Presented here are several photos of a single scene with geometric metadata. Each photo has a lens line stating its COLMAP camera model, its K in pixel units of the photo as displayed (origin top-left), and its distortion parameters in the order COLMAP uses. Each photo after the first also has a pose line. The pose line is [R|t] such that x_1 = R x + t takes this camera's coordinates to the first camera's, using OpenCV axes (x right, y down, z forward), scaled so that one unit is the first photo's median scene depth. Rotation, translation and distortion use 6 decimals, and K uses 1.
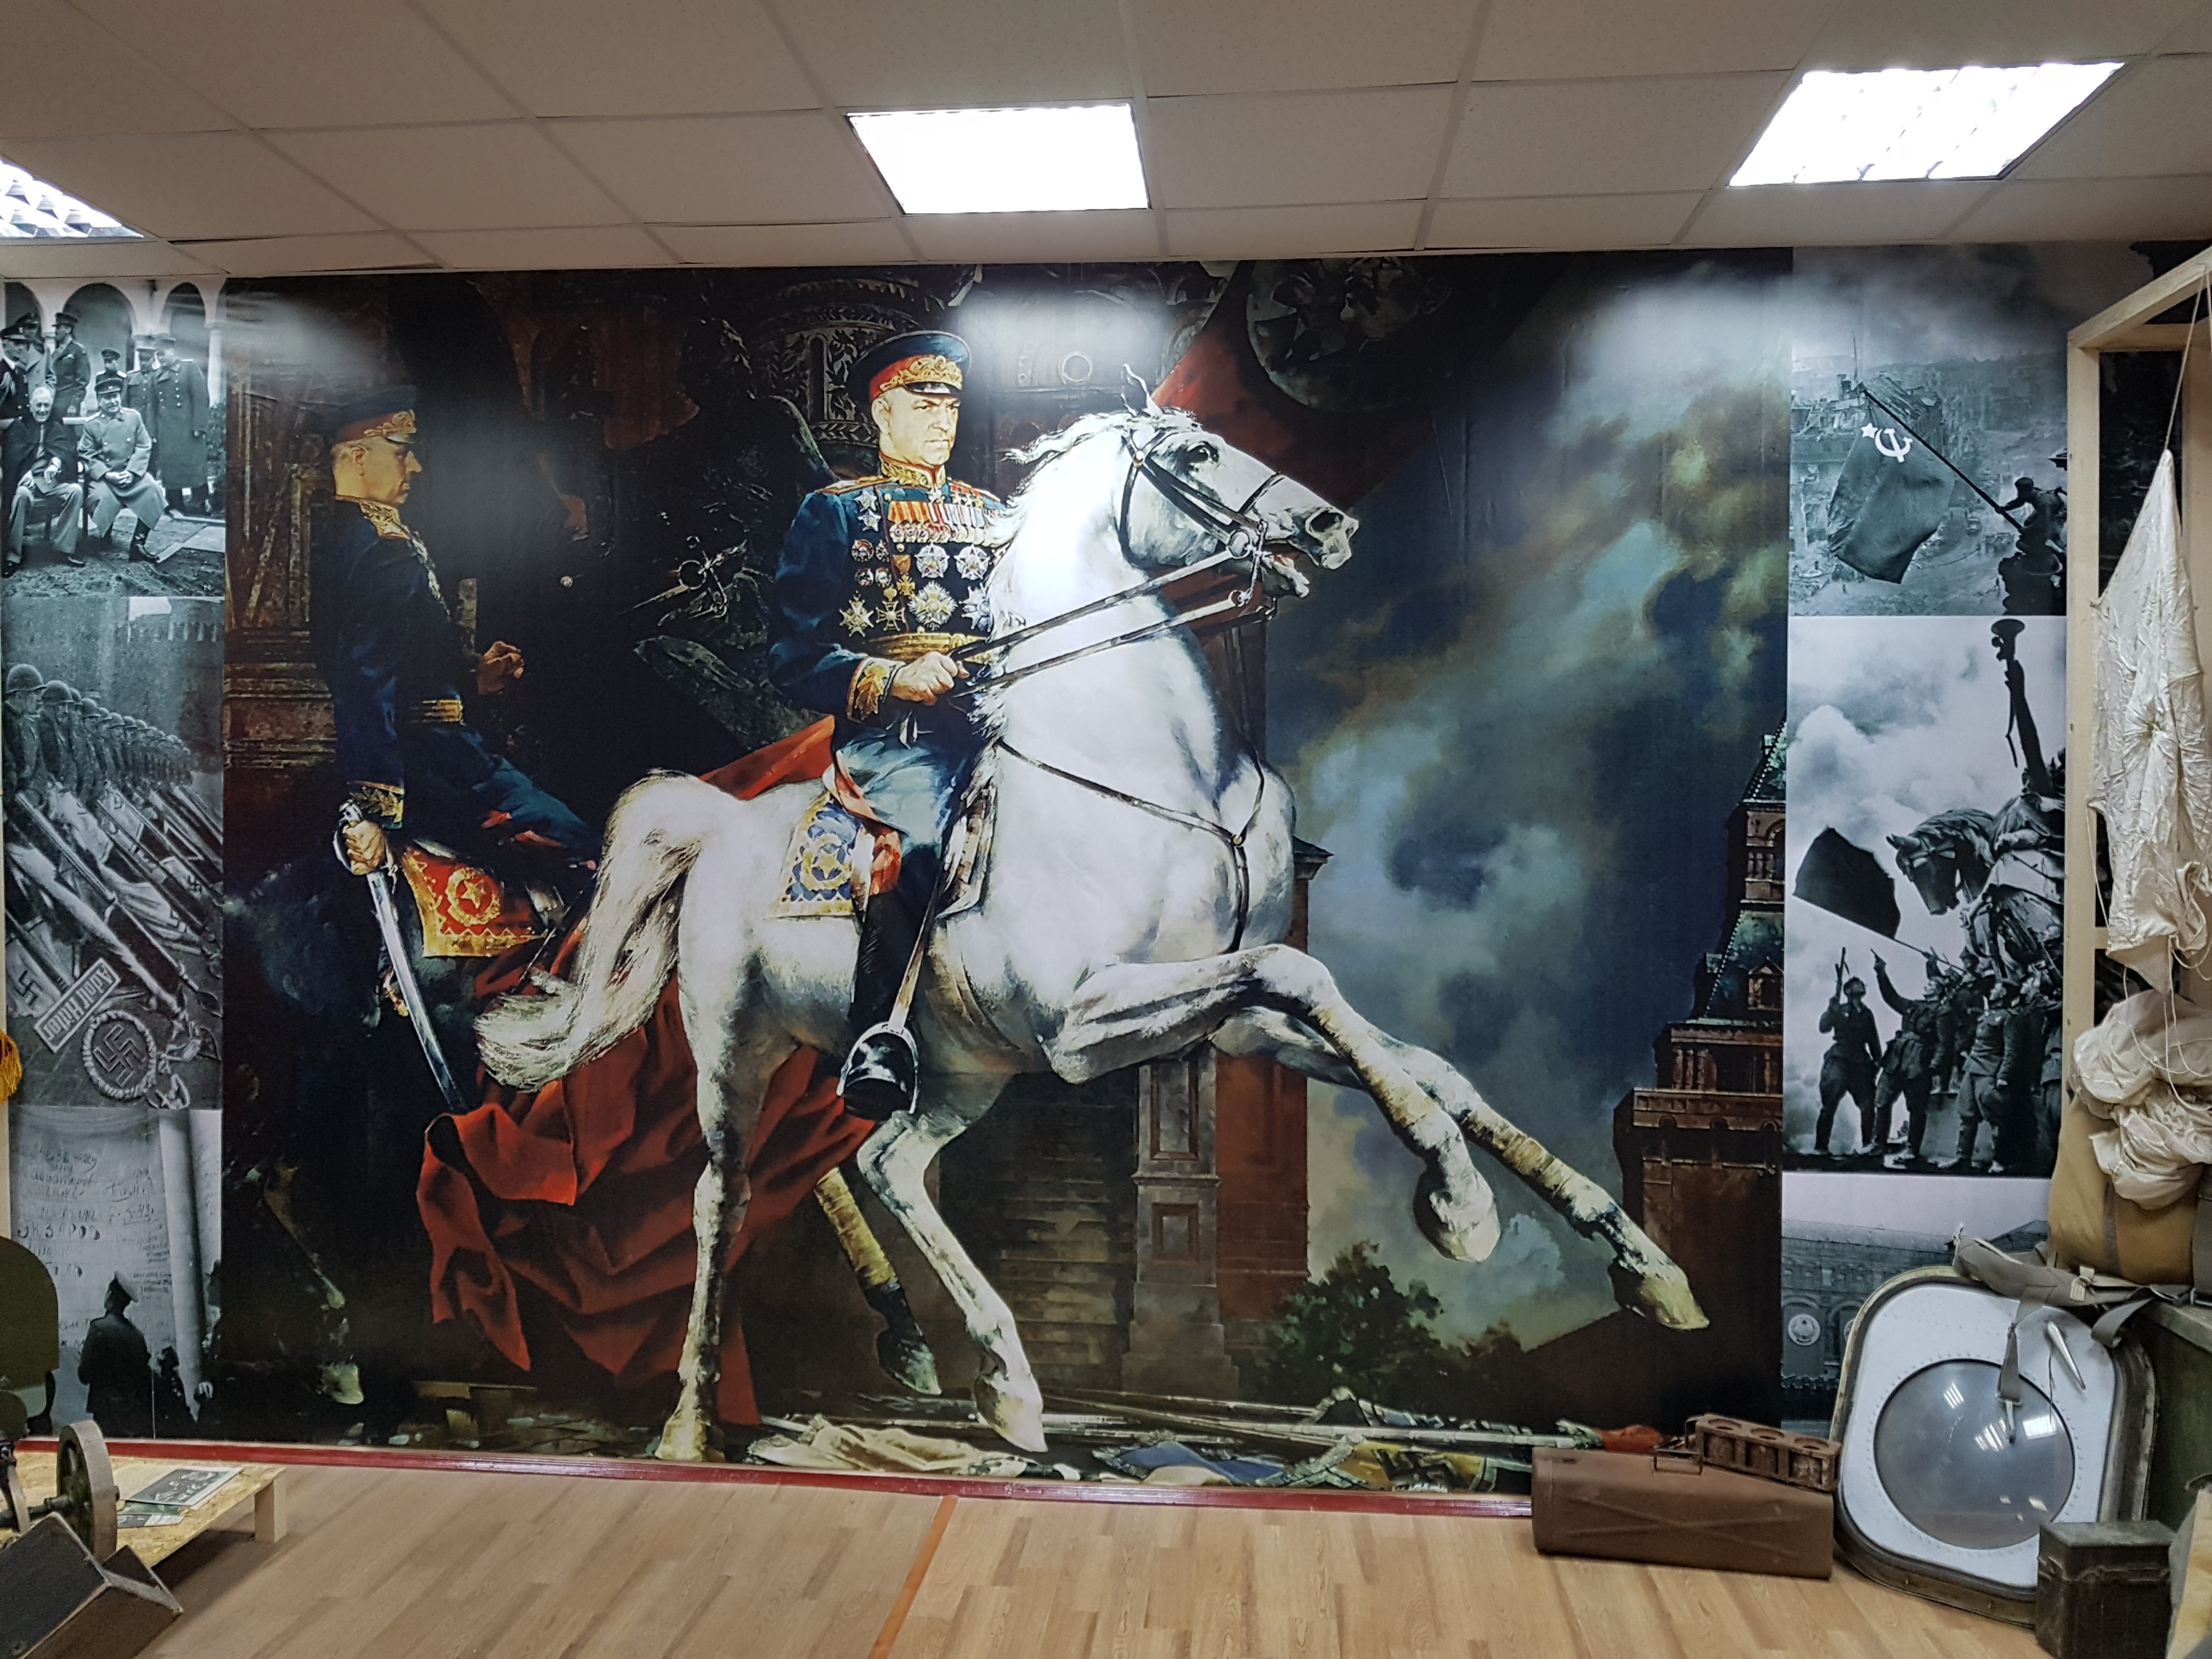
lens RADIAL K [[1726.0, 0, 1098.8], [0, 1726.0, 849.0], [0, 0, 1]] dist [0.044207, -0.073131]
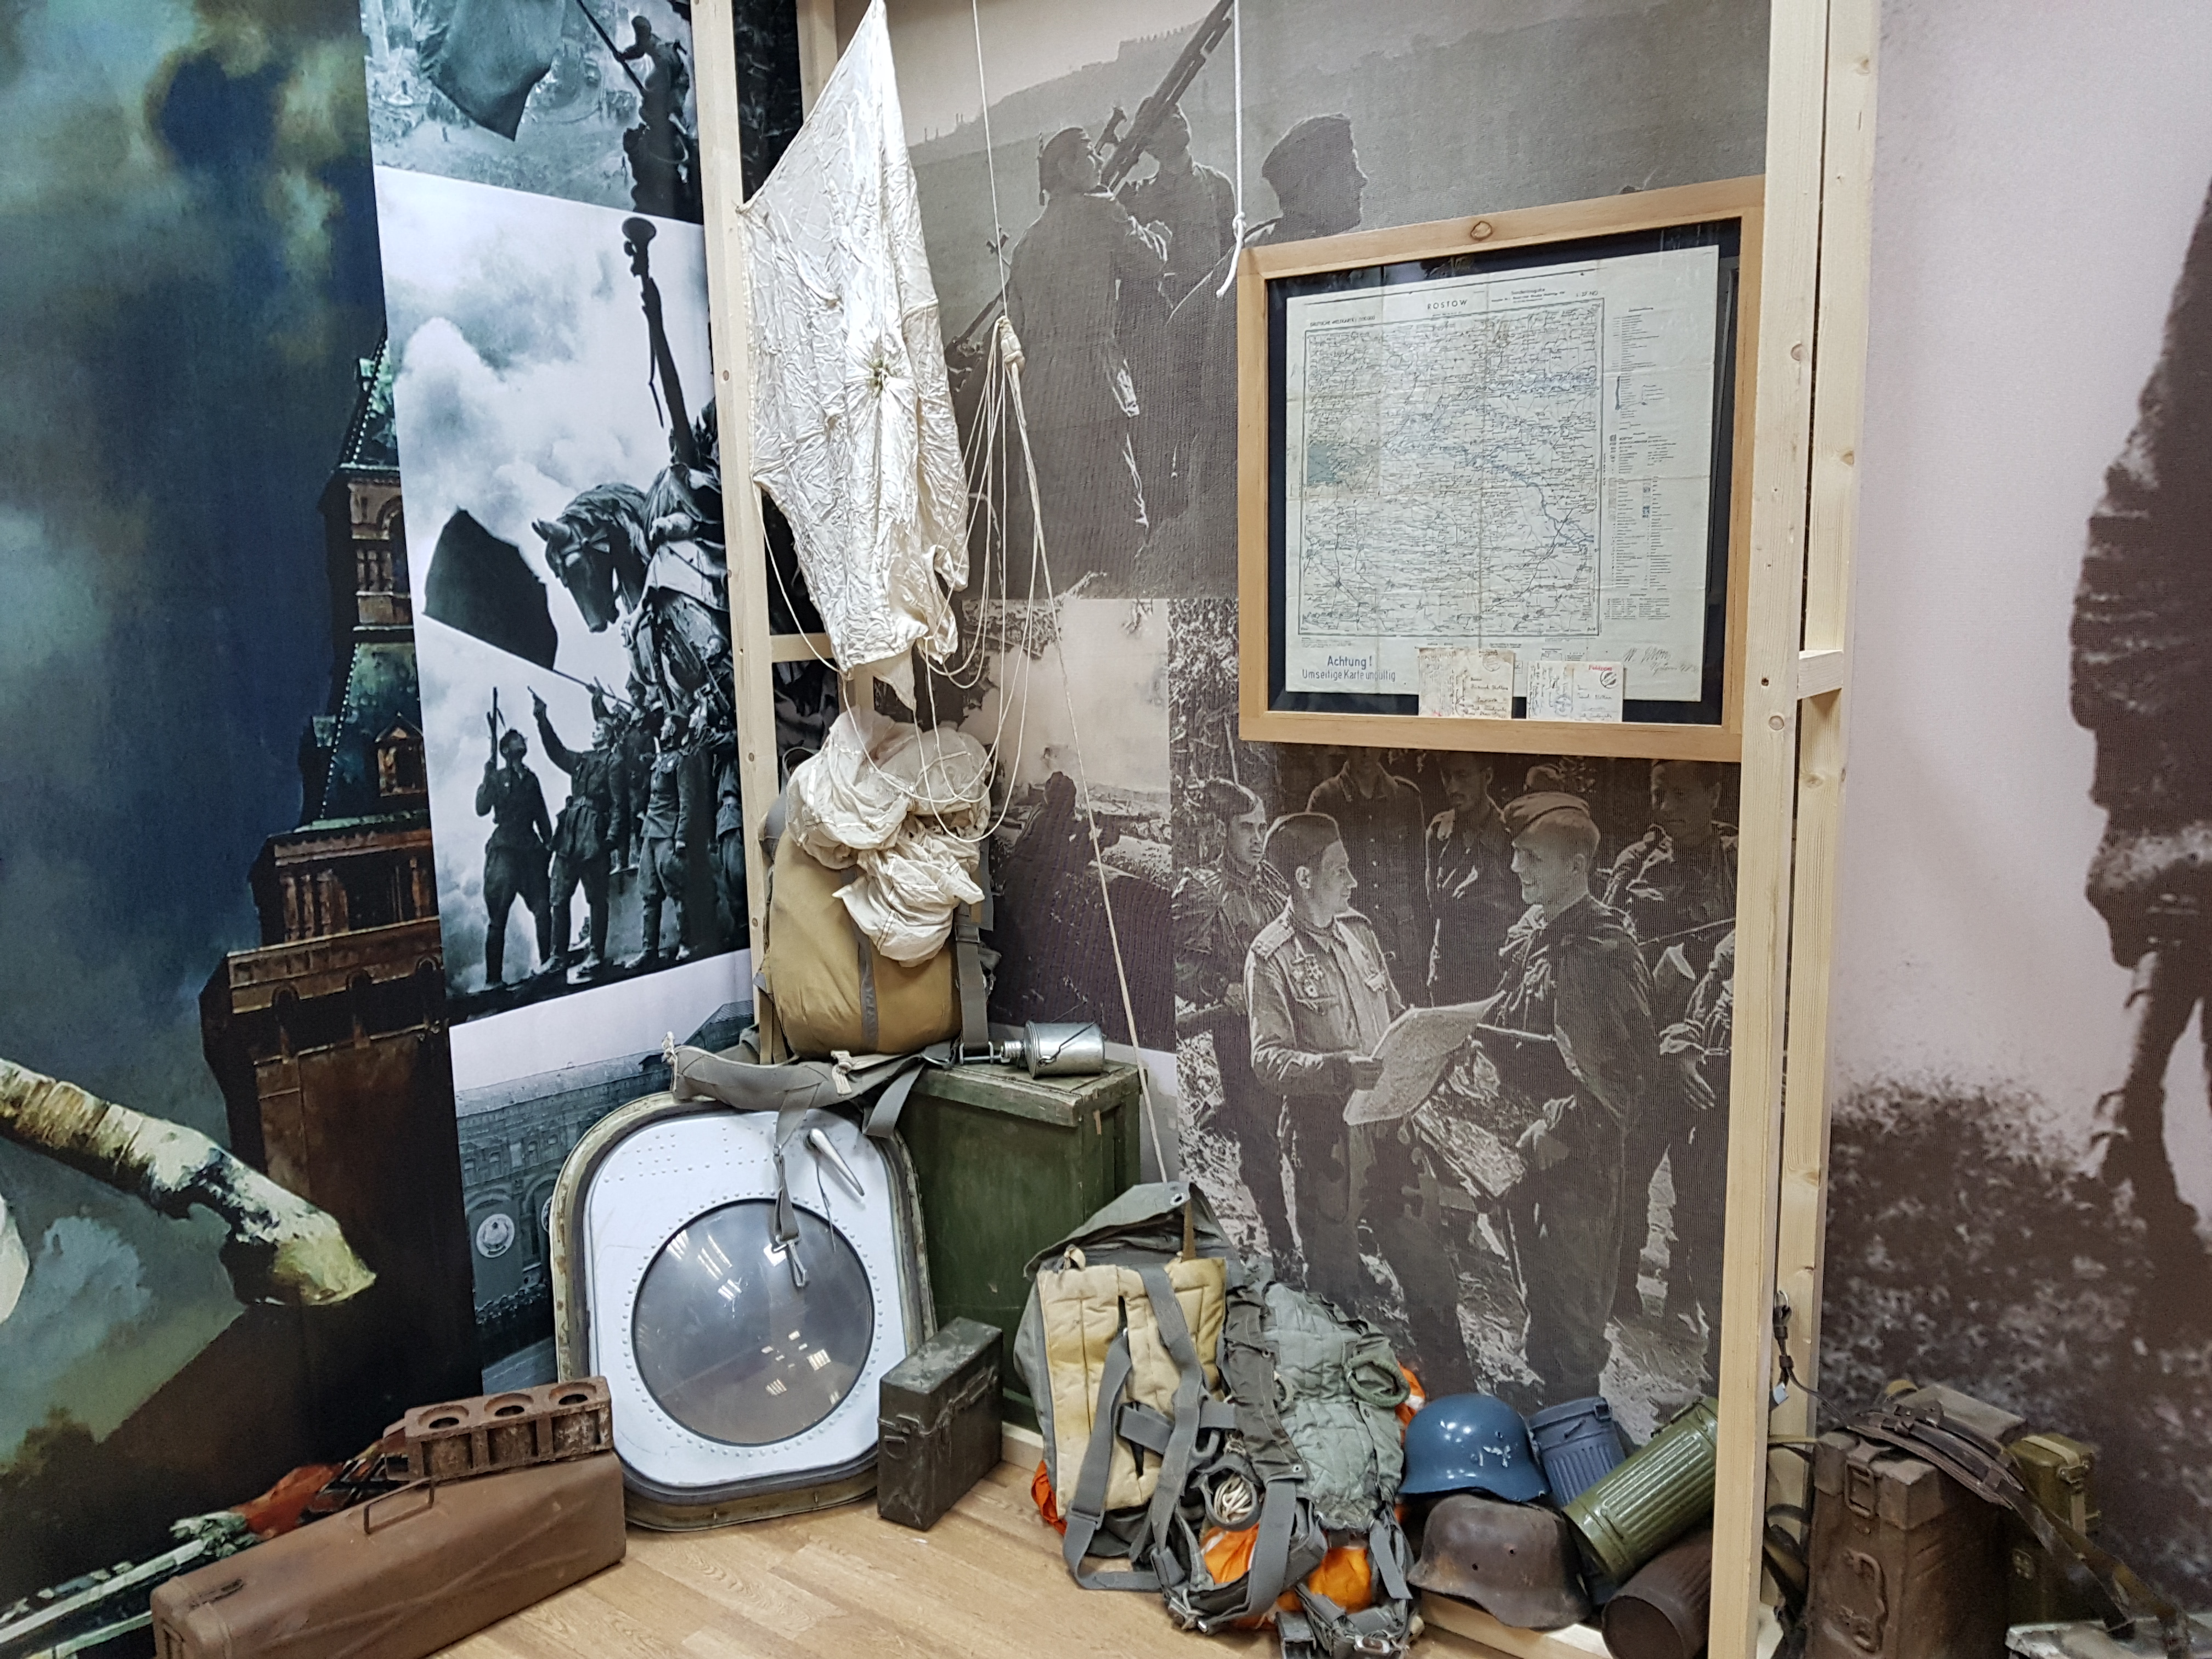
lens RADIAL K [[1726.0, 0, 1094.7], [0, 1726.0, 848.7], [0, 0, 1]] dist [0.044207, -0.073131]
pose [[0.512282, -0.165654, 0.842690, -0.037065], [0.035124, 0.984441, 0.172168, 0.009424], [-0.858099, -0.058600, 0.510129, 0.441300]]
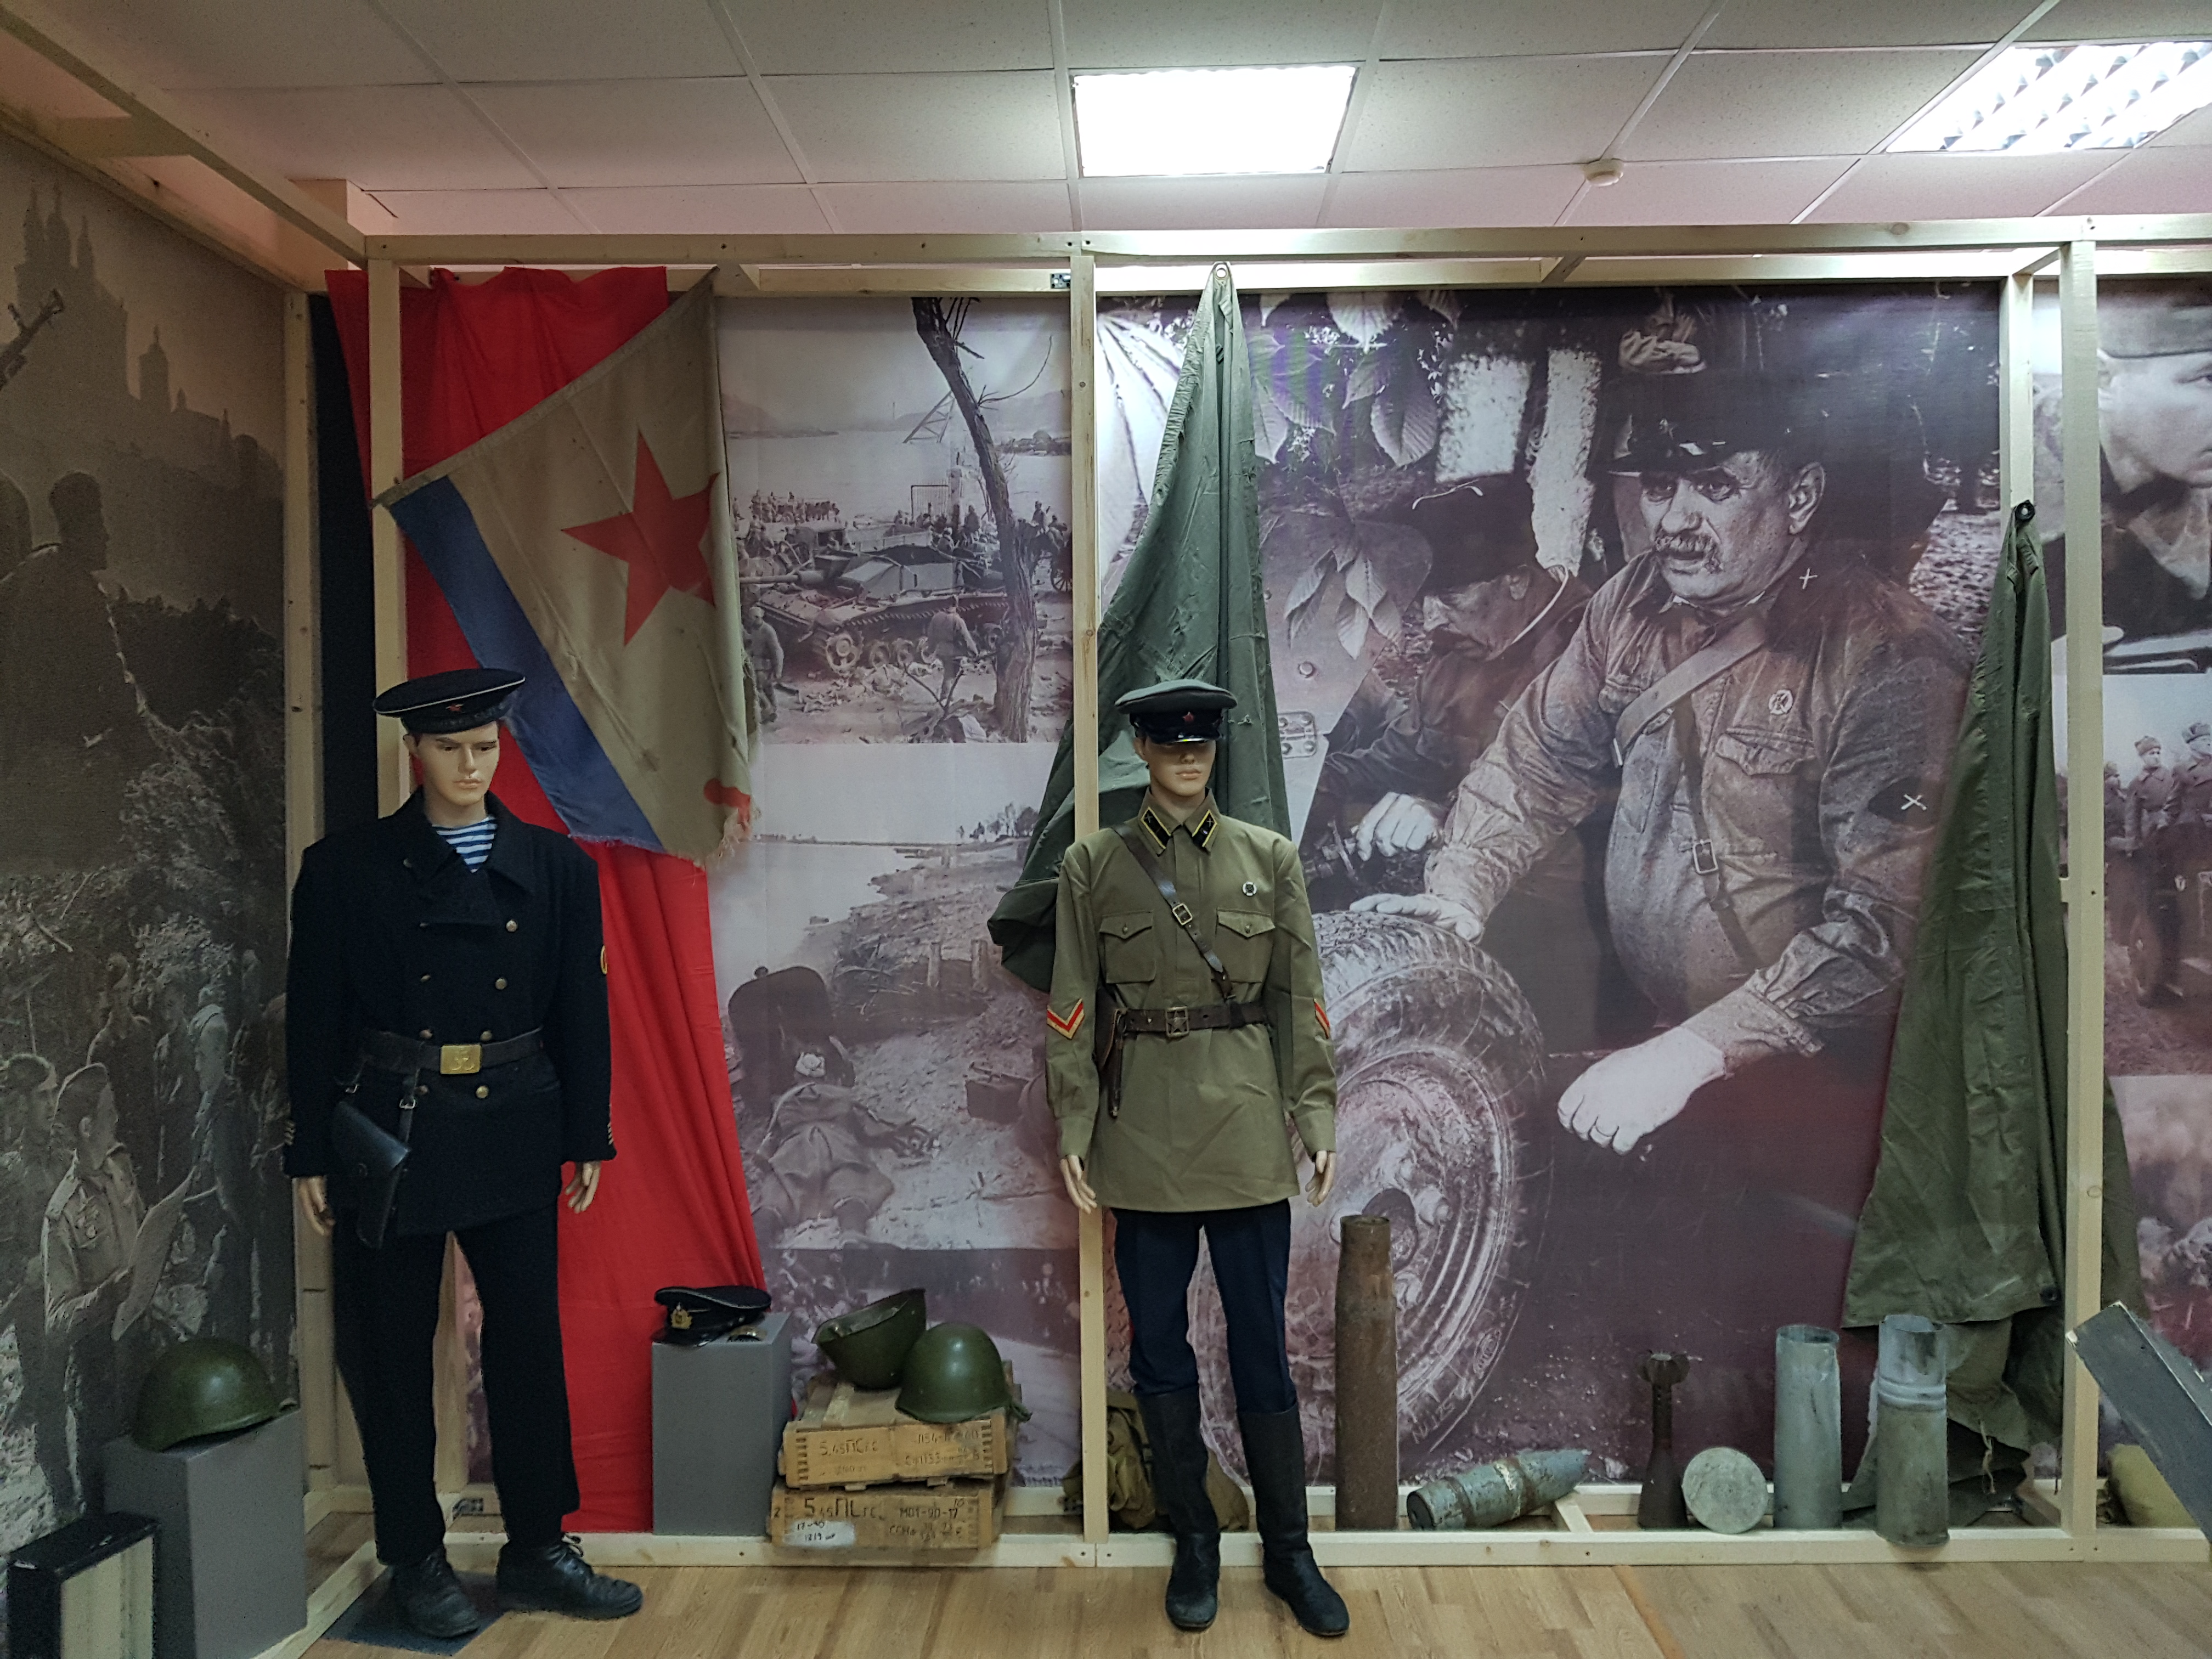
lens RADIAL K [[1726.0, 0, 1077.4], [0, 1726.0, 826.9], [0, 0, 1]] dist [0.044207, -0.073131]
pose [[-0.999197, 0.002624, -0.039974, 0.185668], [0.001521, 0.999618, 0.027596, -0.008357], [0.040031, 0.027513, -0.998820, 1.499762]]
